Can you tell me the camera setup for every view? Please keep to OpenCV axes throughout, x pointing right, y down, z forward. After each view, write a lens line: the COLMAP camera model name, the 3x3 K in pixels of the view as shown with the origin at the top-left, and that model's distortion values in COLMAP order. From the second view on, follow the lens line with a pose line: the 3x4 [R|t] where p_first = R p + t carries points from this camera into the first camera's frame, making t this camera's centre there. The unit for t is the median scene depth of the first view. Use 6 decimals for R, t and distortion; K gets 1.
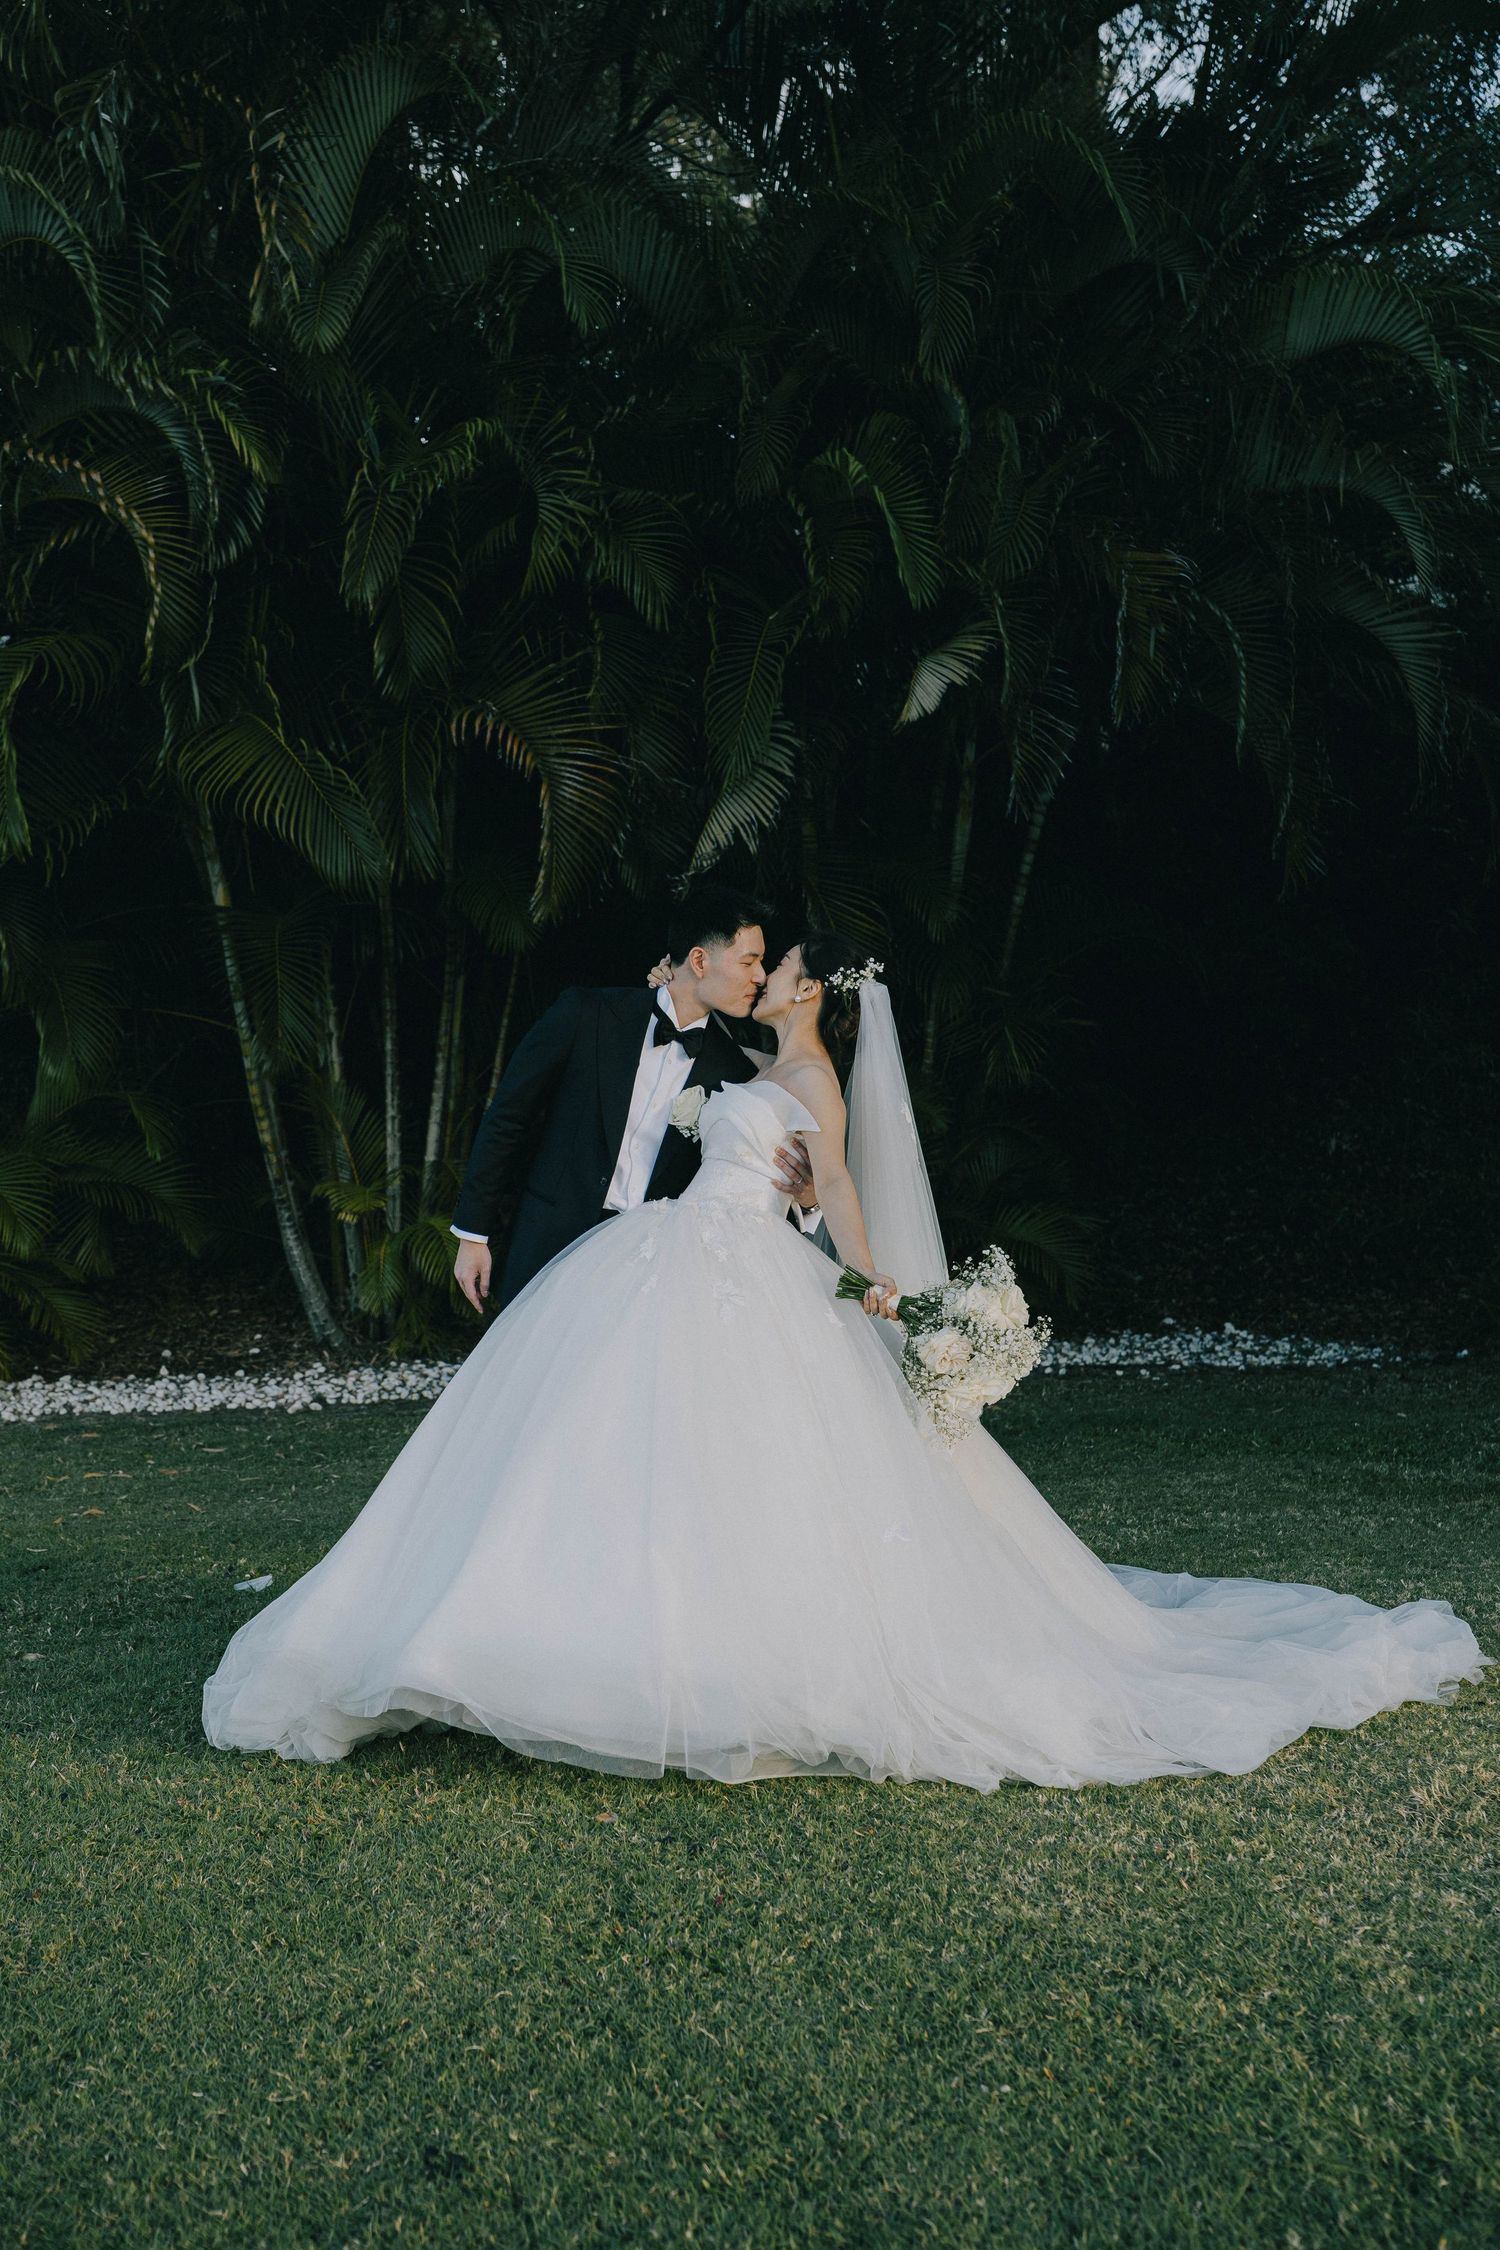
lens RADIAL K [[3285.4, 0, 737.4], [0, 3285.4, 1094.7], [0, 0, 1]] dist [0.266450, 0.000000]
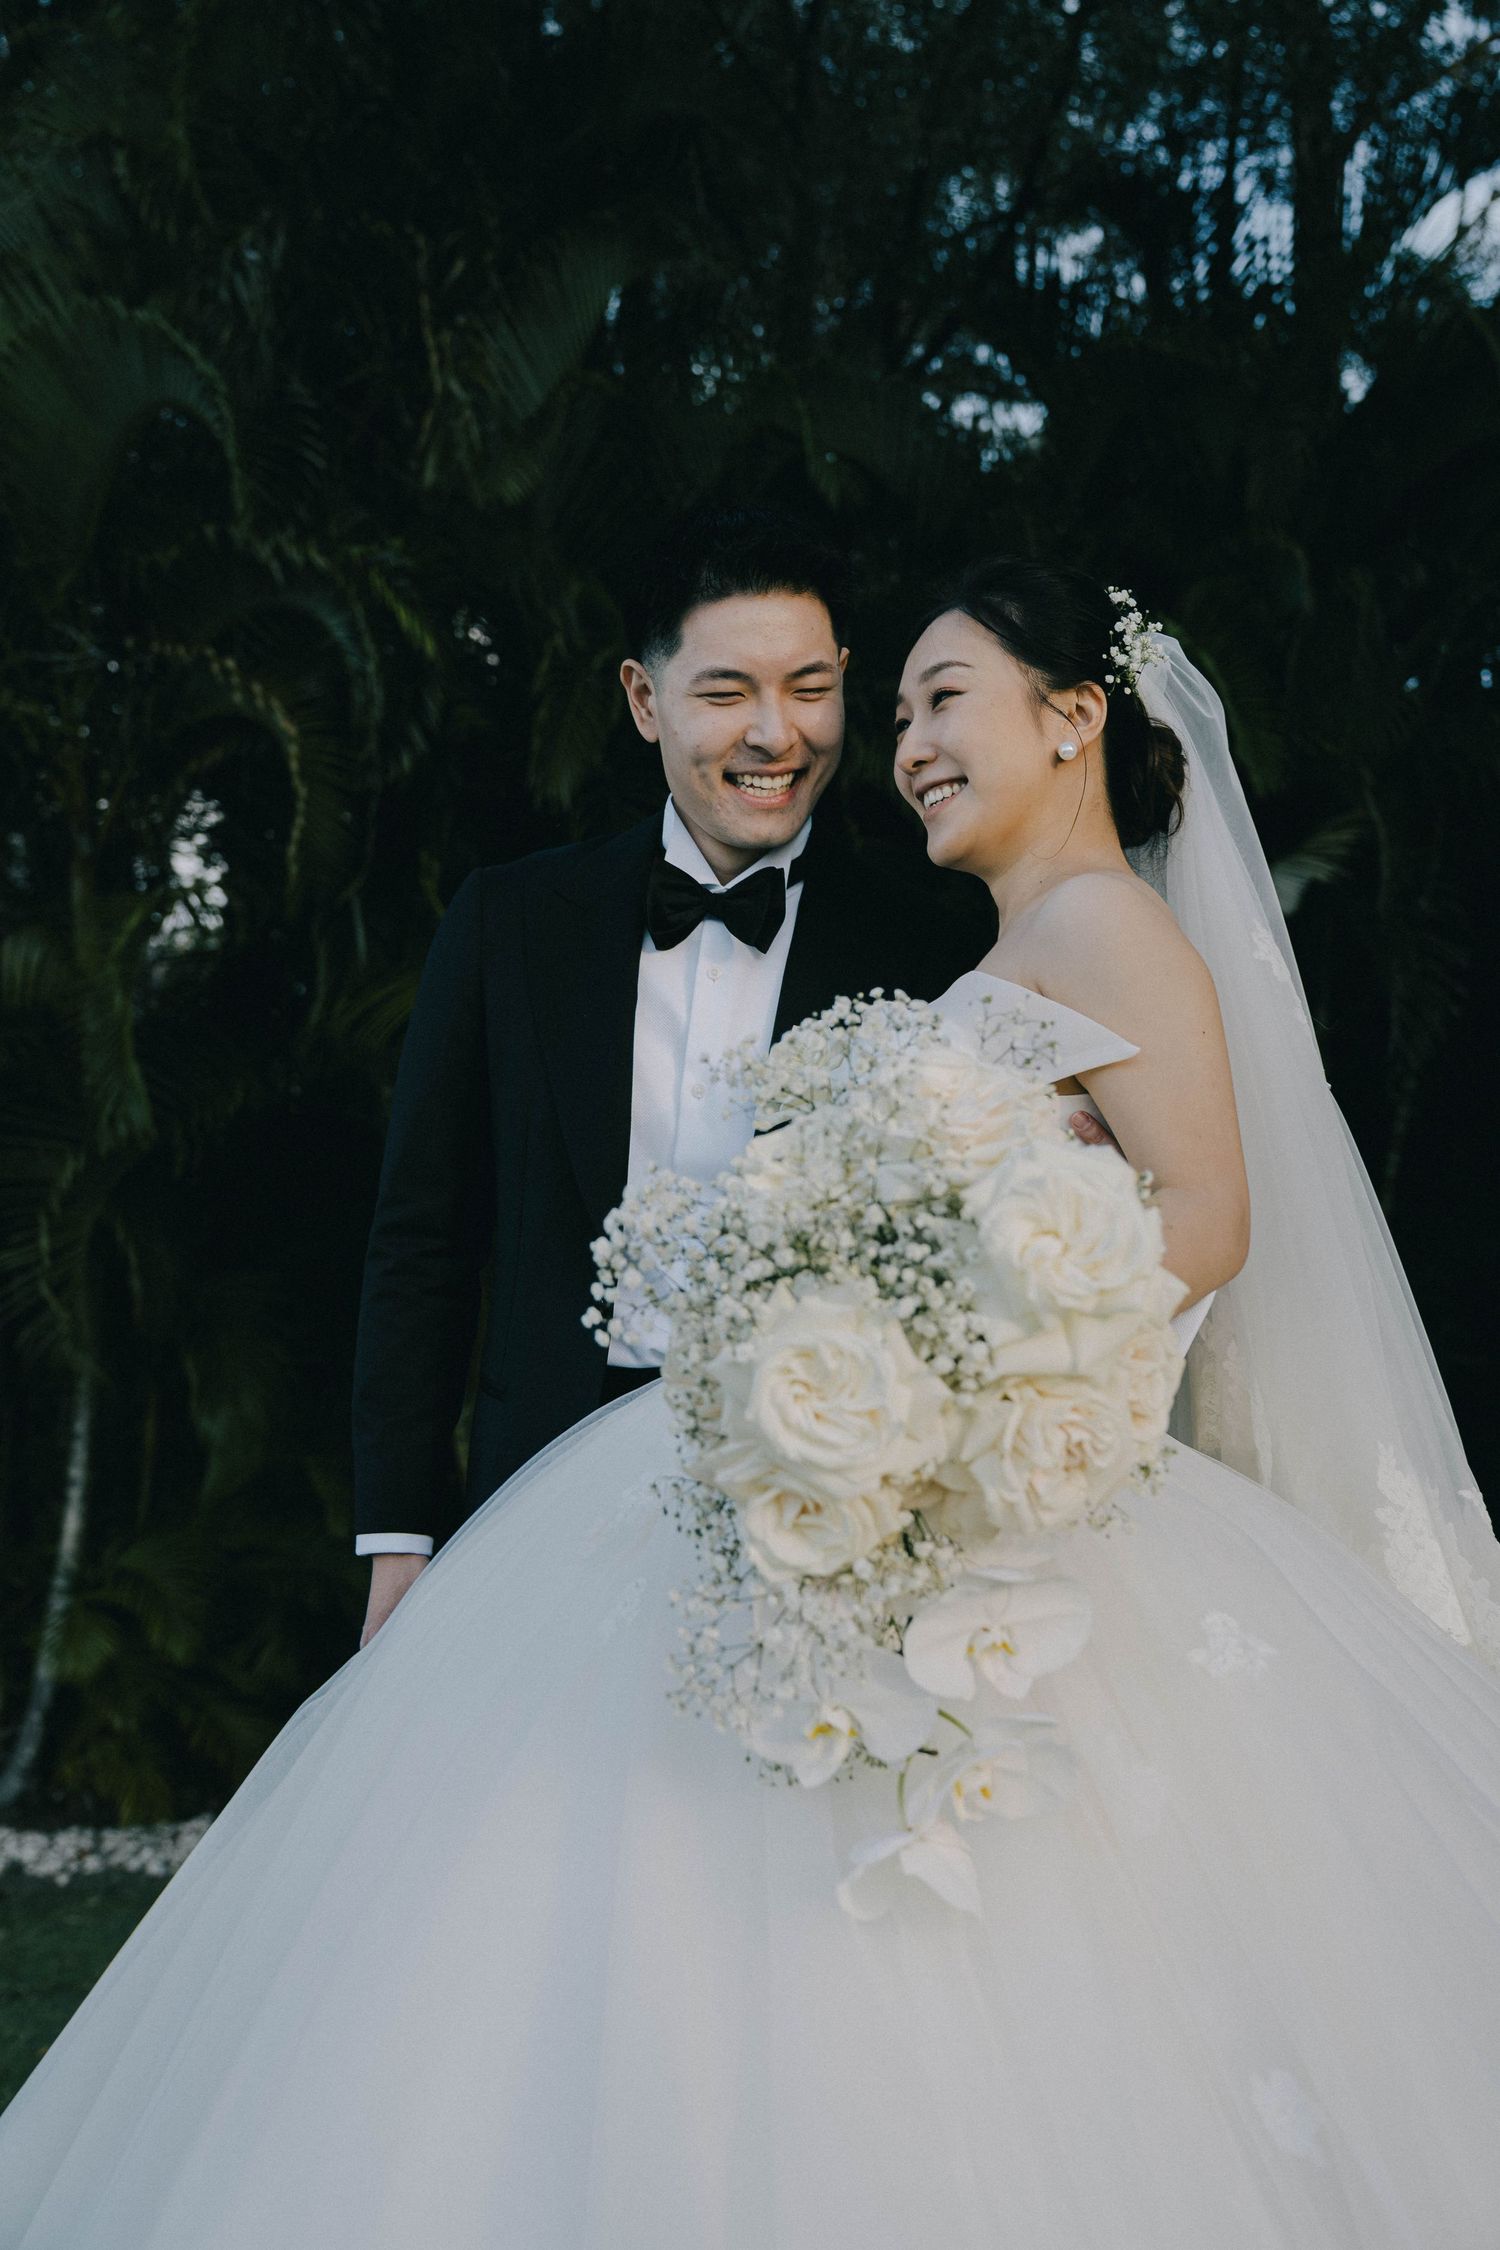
lens RADIAL K [[2797.0, 0, 750.7], [0, 2797.0, 1121.4], [0, 0, 1]] dist [0.126113, 0.000000]
pose [[0.993743, -0.039557, -0.104448, 0.000123], [0.022399, 0.986766, -0.160599, 0.036369], [0.109419, 0.157254, 0.981478, 0.358600]]
